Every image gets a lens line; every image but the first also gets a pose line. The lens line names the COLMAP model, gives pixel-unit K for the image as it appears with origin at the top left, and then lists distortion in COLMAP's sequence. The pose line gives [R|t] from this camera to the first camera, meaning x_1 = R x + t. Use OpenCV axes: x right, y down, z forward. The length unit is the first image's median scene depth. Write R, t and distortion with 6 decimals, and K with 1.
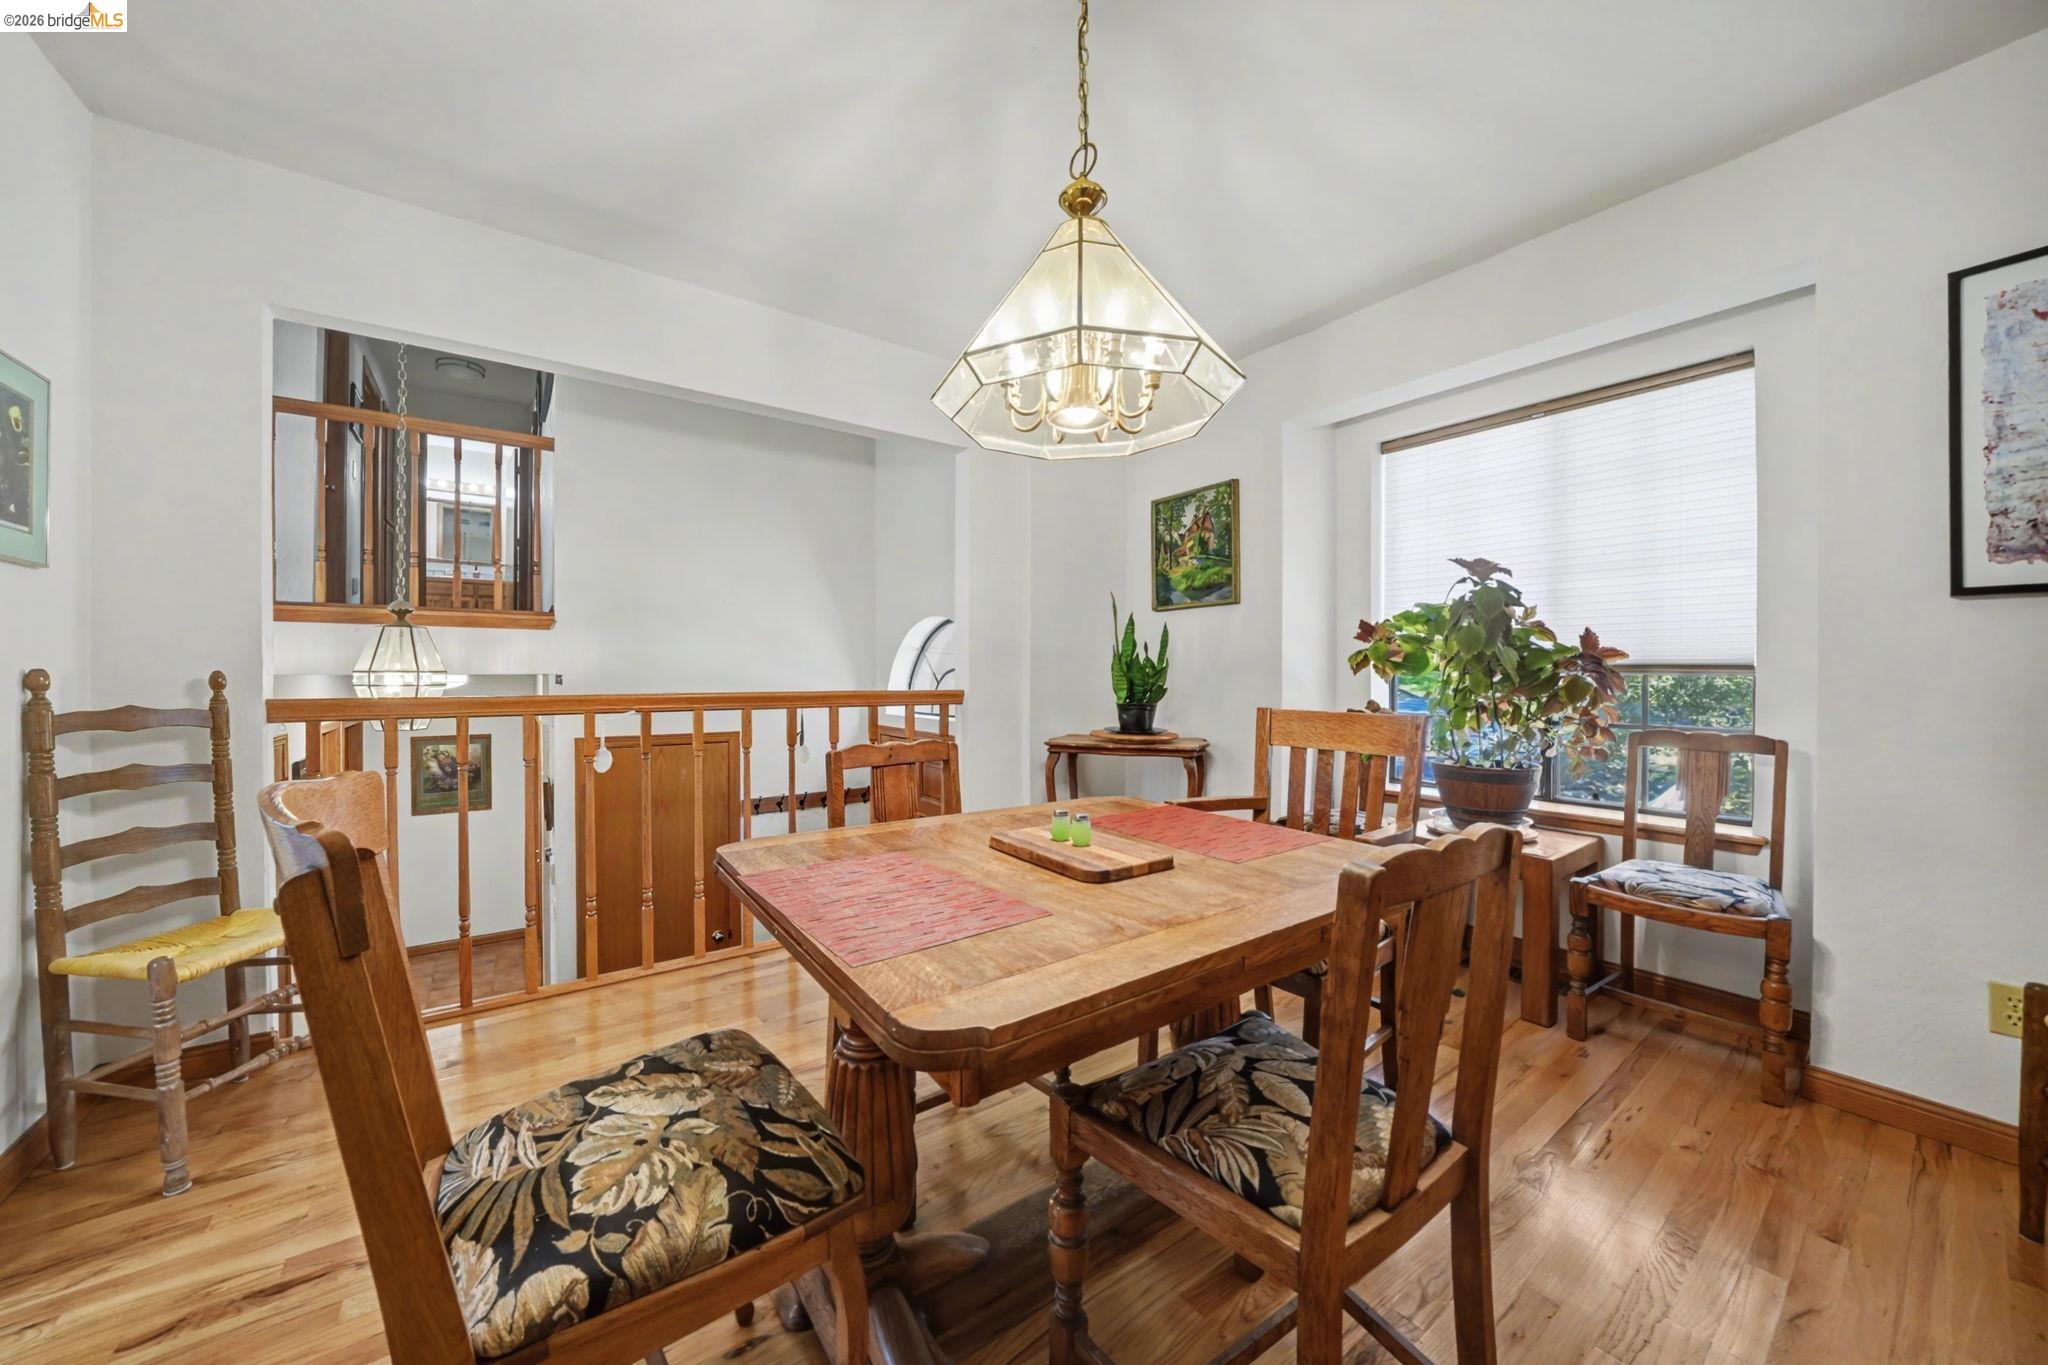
lens RADIAL K [[723.3, 0, 1014.1], [0, 723.3, 668.1], [0, 0, 1]] dist [-0.028964, 0.002550]
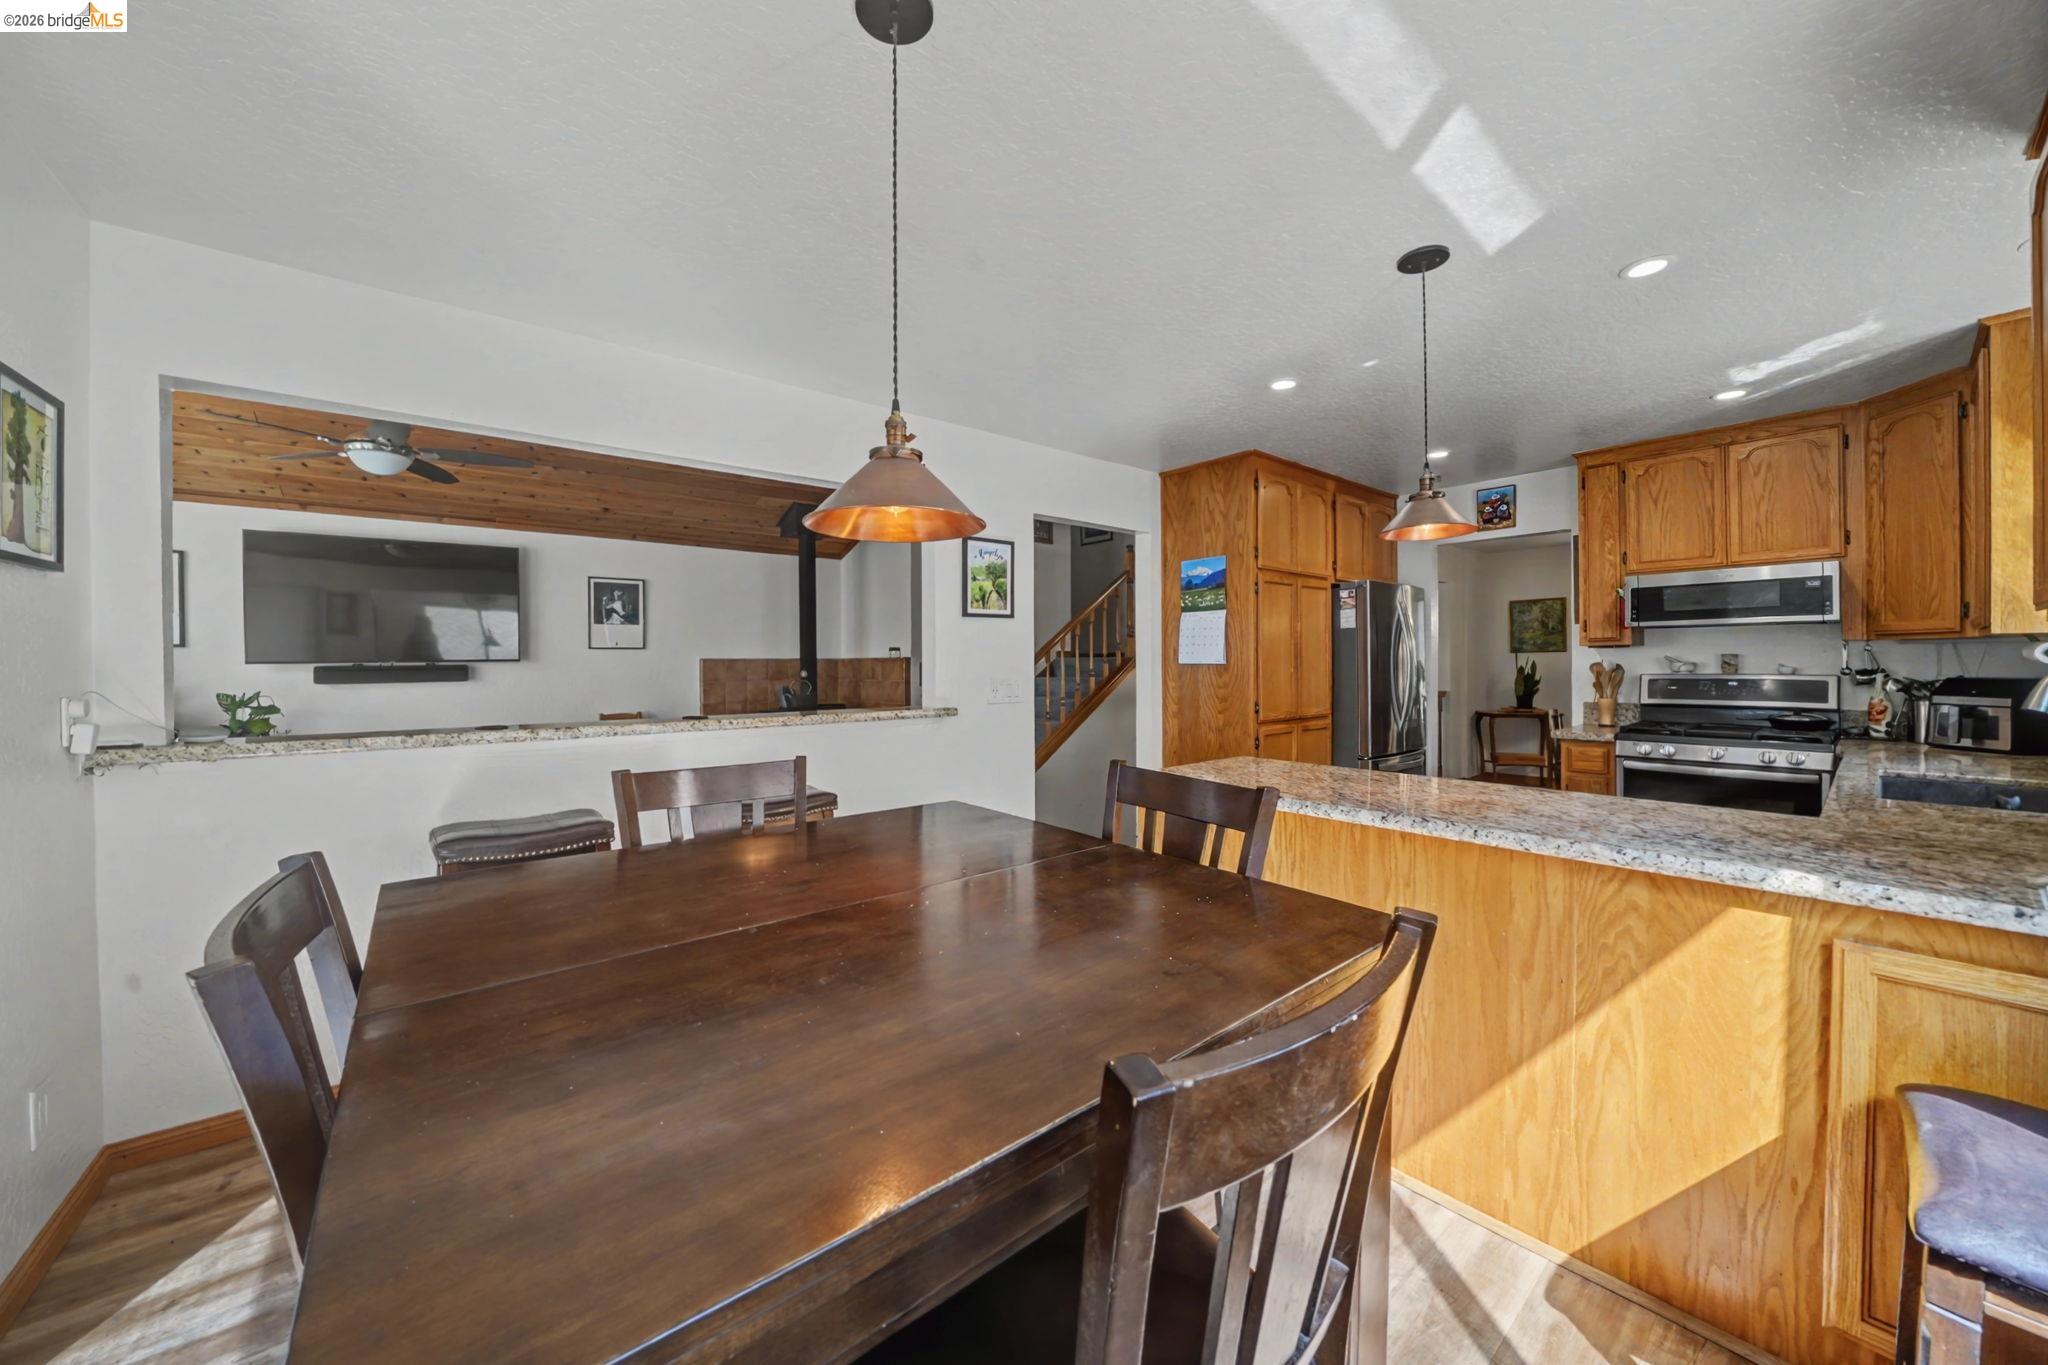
lens RADIAL K [[723.3, 0, 1014.1], [0, 723.3, 668.1], [0, 0, 1]] dist [-0.028964, 0.002550]
pose [[0.998239, -0.008585, 0.058691, -1.503586], [0.008324, 0.999954, 0.004693, -0.058704], [-0.058729, -0.004196, 0.998265, -1.107570]]
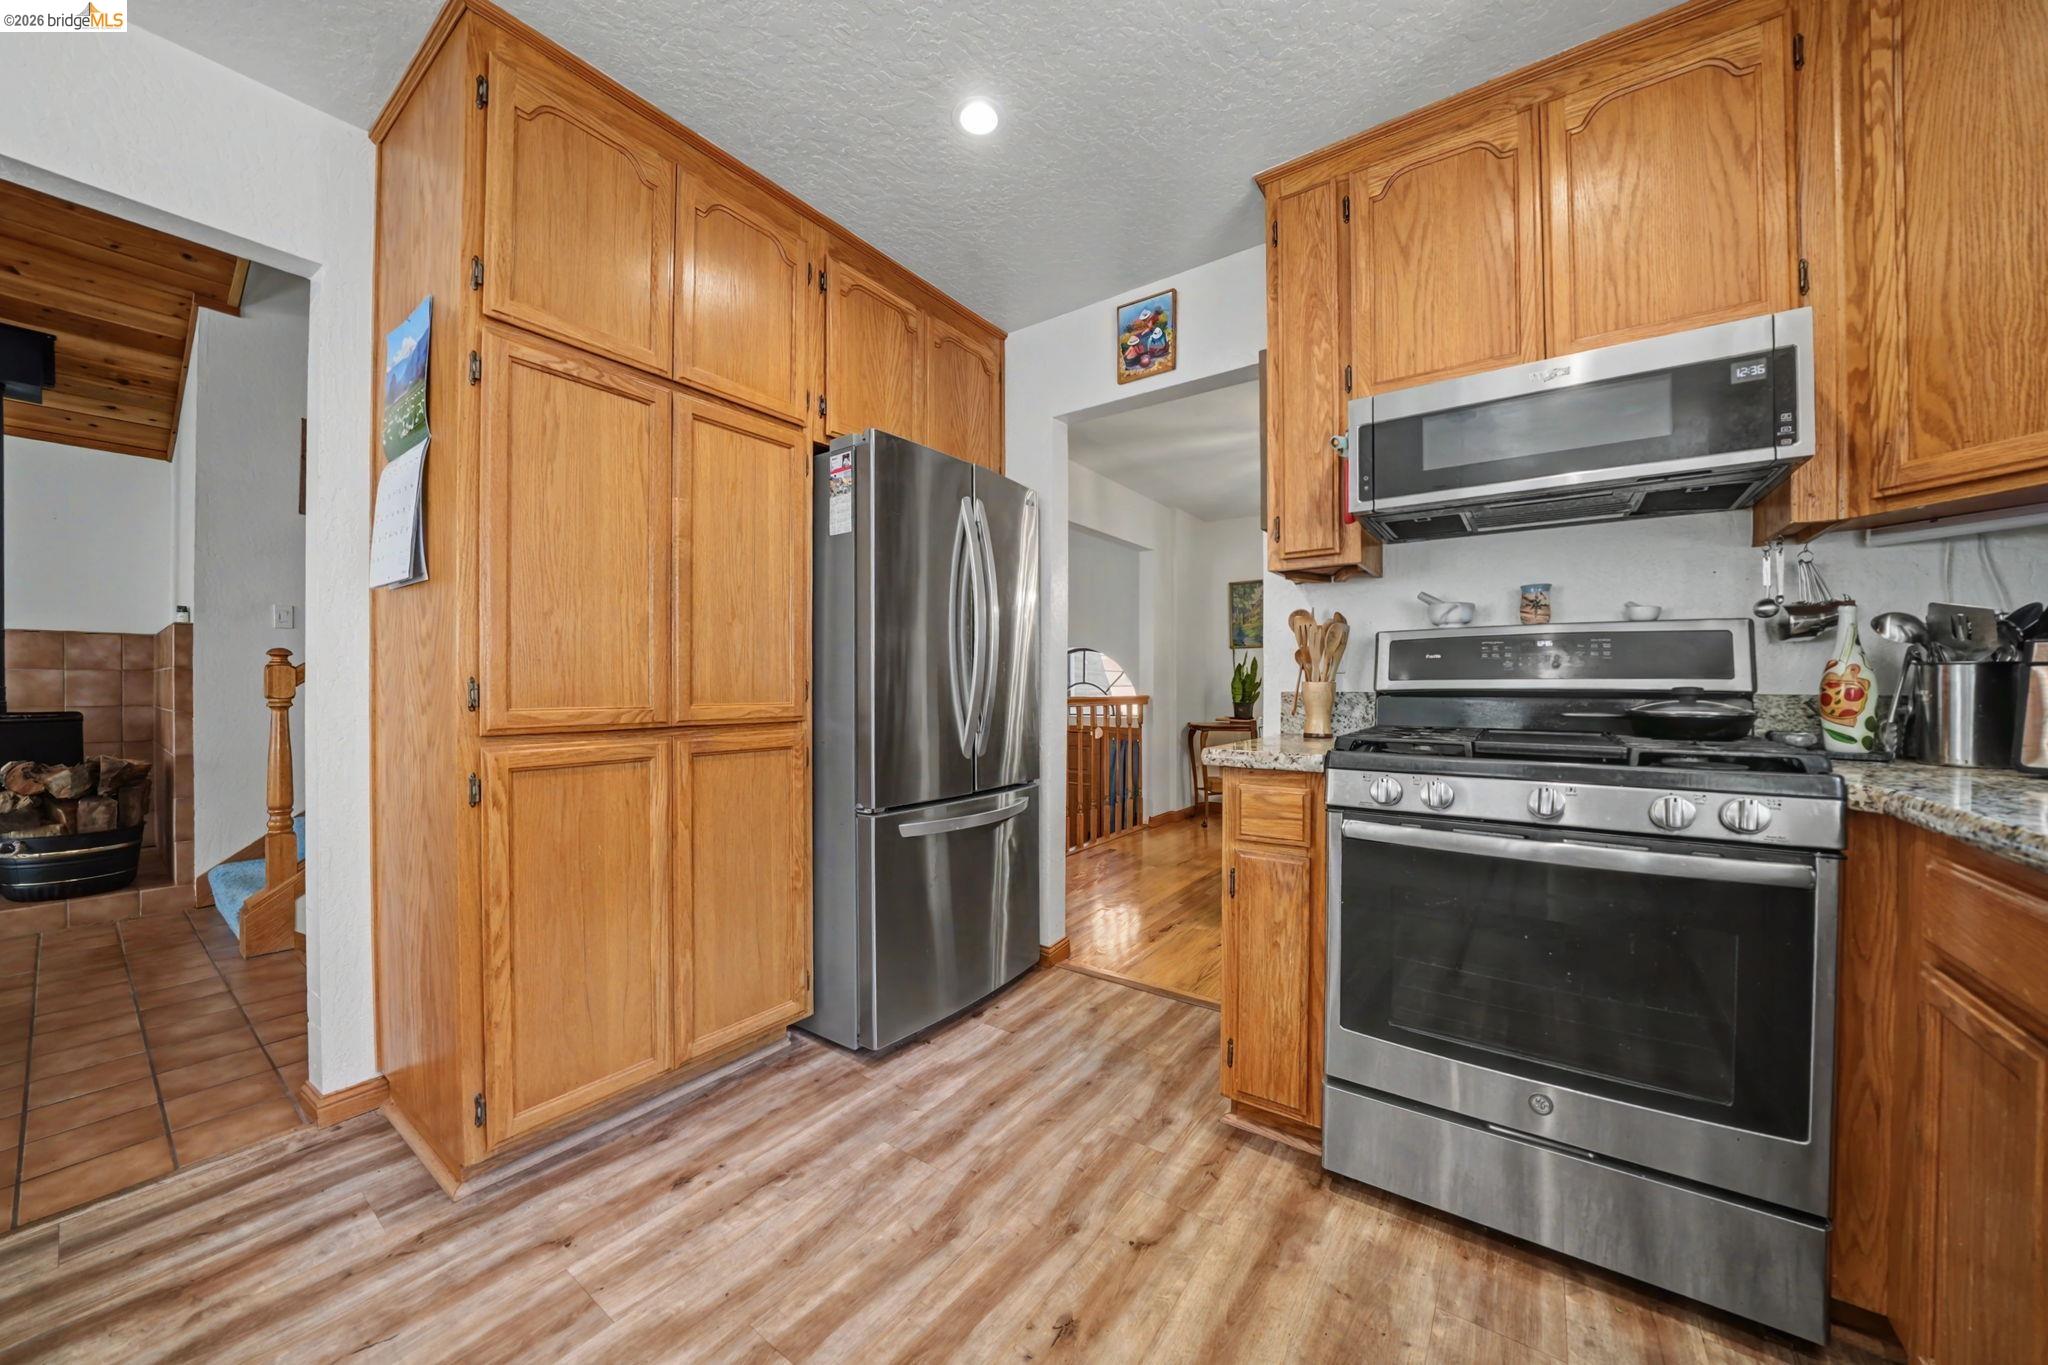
lens RADIAL K [[724.2, 0, 1016.3], [0, 724.2, 687.2], [0, 0, 1]] dist [-0.017855, 0.000228]
pose [[0.948022, -0.000831, 0.318204, -0.861666], [0.000865, 1.000000, 0.000036, 0.011676], [-0.318204, 0.000241, 0.948022, -0.458535]]
